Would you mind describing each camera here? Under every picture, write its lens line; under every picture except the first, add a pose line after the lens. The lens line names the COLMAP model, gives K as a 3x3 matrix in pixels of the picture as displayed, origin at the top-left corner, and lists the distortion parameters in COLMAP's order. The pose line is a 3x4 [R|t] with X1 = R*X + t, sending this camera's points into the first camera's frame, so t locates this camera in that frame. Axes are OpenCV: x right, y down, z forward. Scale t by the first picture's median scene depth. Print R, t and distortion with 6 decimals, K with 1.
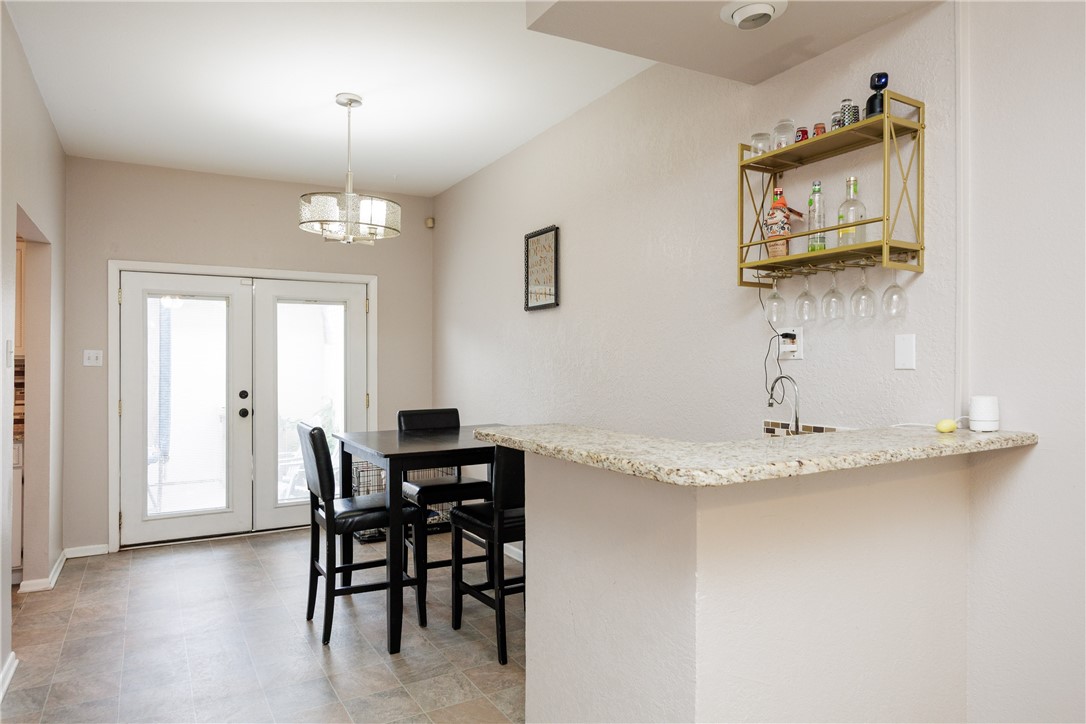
lens RADIAL K [[687.8, 0, 534.2], [0, 687.8, 359.6], [0, 0, 1]] dist [0.004665, 0.002324]
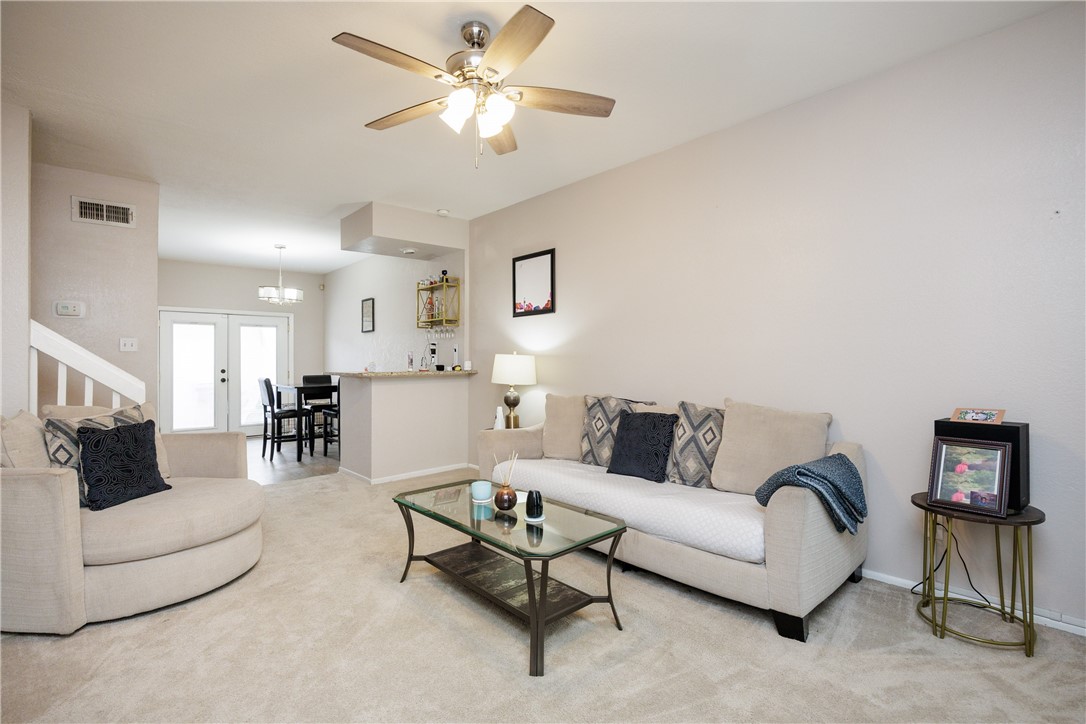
lens RADIAL K [[503.9, 0, 541.7], [0, 503.9, 359.2], [0, 0, 1]] dist [-0.019097, 0.001975]
pose [[0.973861, -0.000294, 0.227147, 0.202359], [0.000944, 0.999996, -0.002754, 0.024671], [-0.227145, 0.002897, 0.973857, -0.826592]]
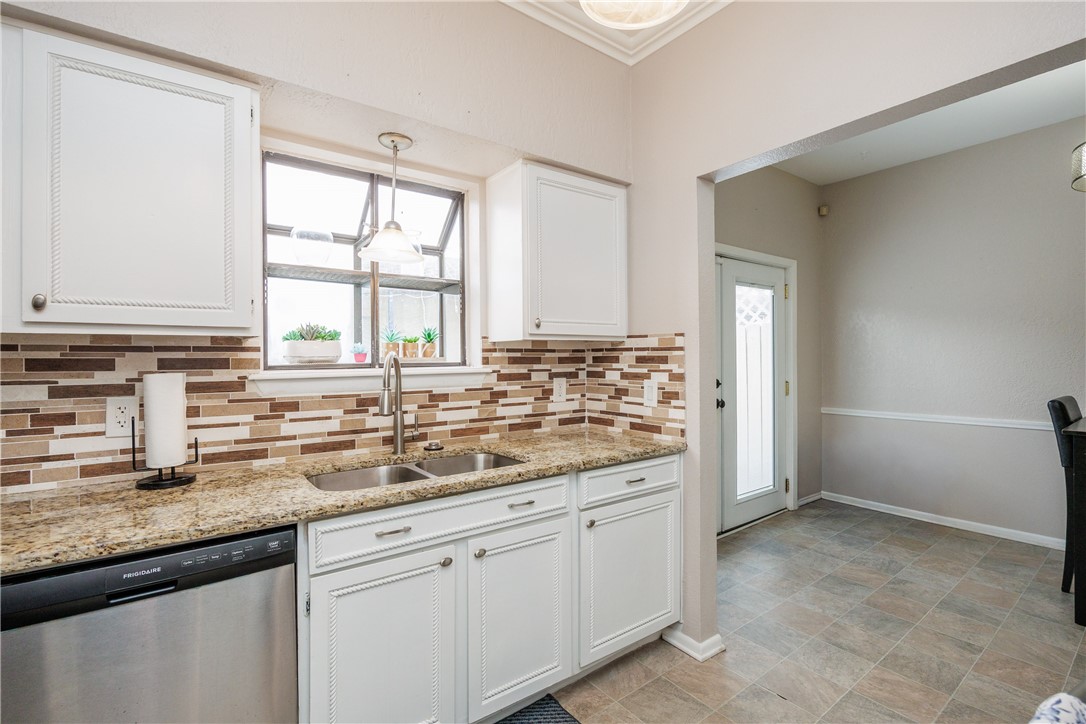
lens RADIAL K [[490.6, 0, 537.9], [0, 490.6, 361.2], [0, 0, 1]] dist [-0.008281, -0.000302]
pose [[0.992543, -0.010080, 0.121478, -0.937307], [0.009184, 0.999926, 0.007932, 0.018024], [-0.121549, -0.006757, 0.992562, 0.487379]]
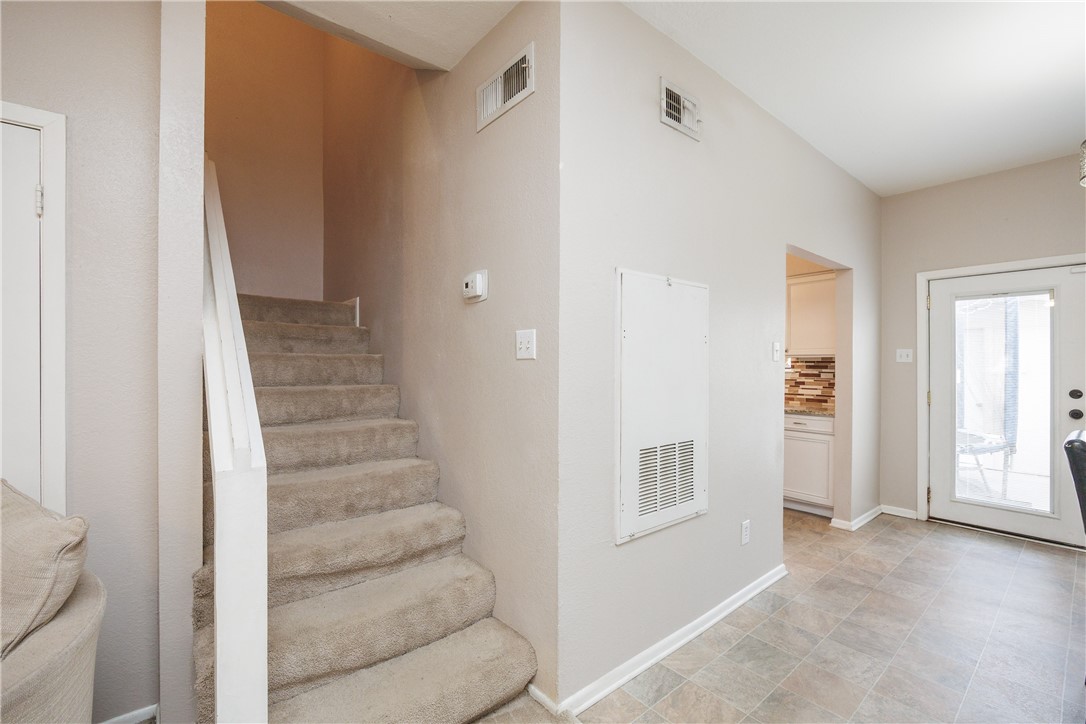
lens RADIAL K [[469.2, 0, 547.5], [0, 469.2, 360.7], [0, 0, 1]] dist [-0.003105, -0.000181]
pose [[0.190077, -0.003508, -0.981763, 0.062640], [0.001546, 0.999993, -0.003274, 0.009697], [0.981768, -0.000895, 0.190082, 0.249888]]
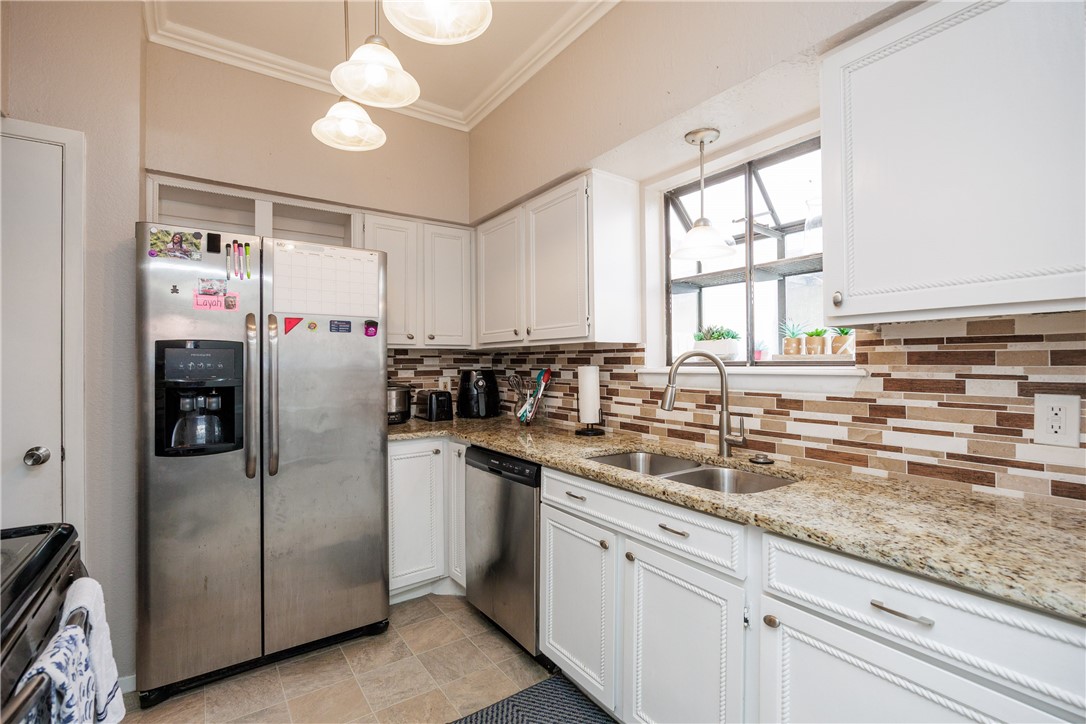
lens RADIAL K [[490.6, 0, 537.4], [0, 490.6, 357.5], [0, 0, 1]] dist [-0.008281, -0.000302]
pose [[0.091919, -0.011362, -0.995702, -0.579881], [0.010449, 0.999891, -0.010445, 0.021756], [0.995712, -0.009444, 0.092028, 0.759509]]
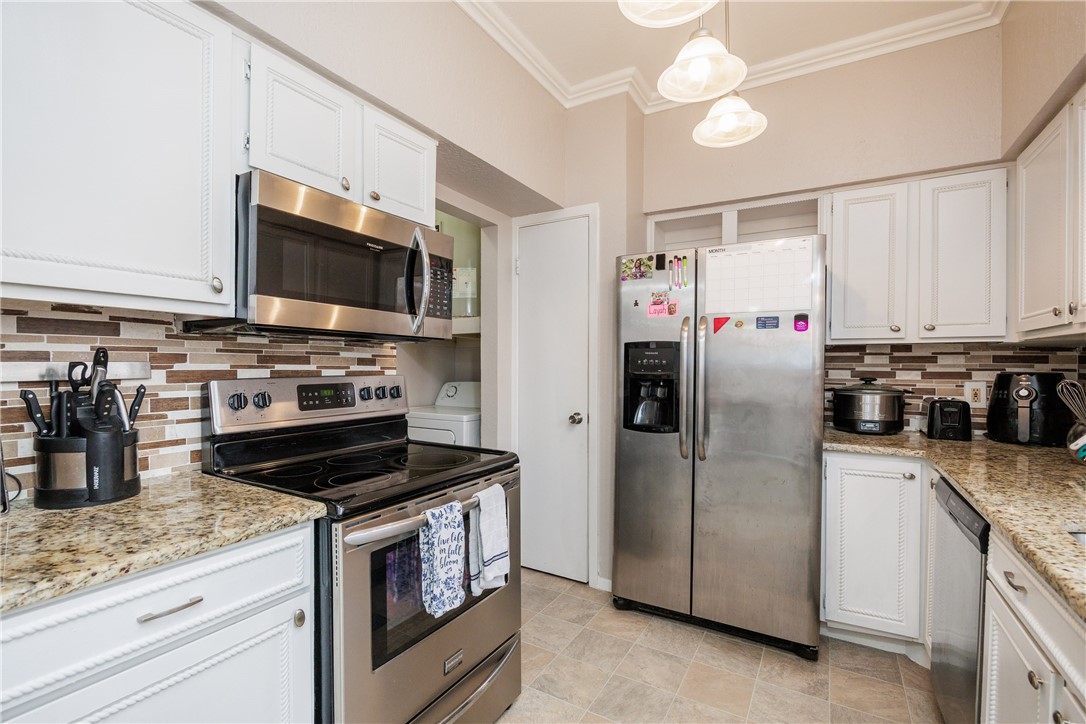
lens RADIAL K [[490.6, 0, 543.6], [0, 490.6, 368.2], [0, 0, 1]] dist [-0.008281, -0.000302]
pose [[-0.865975, -0.000380, -0.500087, -0.658179], [-0.003360, 0.999982, 0.005059, 0.026172], [0.500075, 0.006061, -0.865961, 0.911631]]
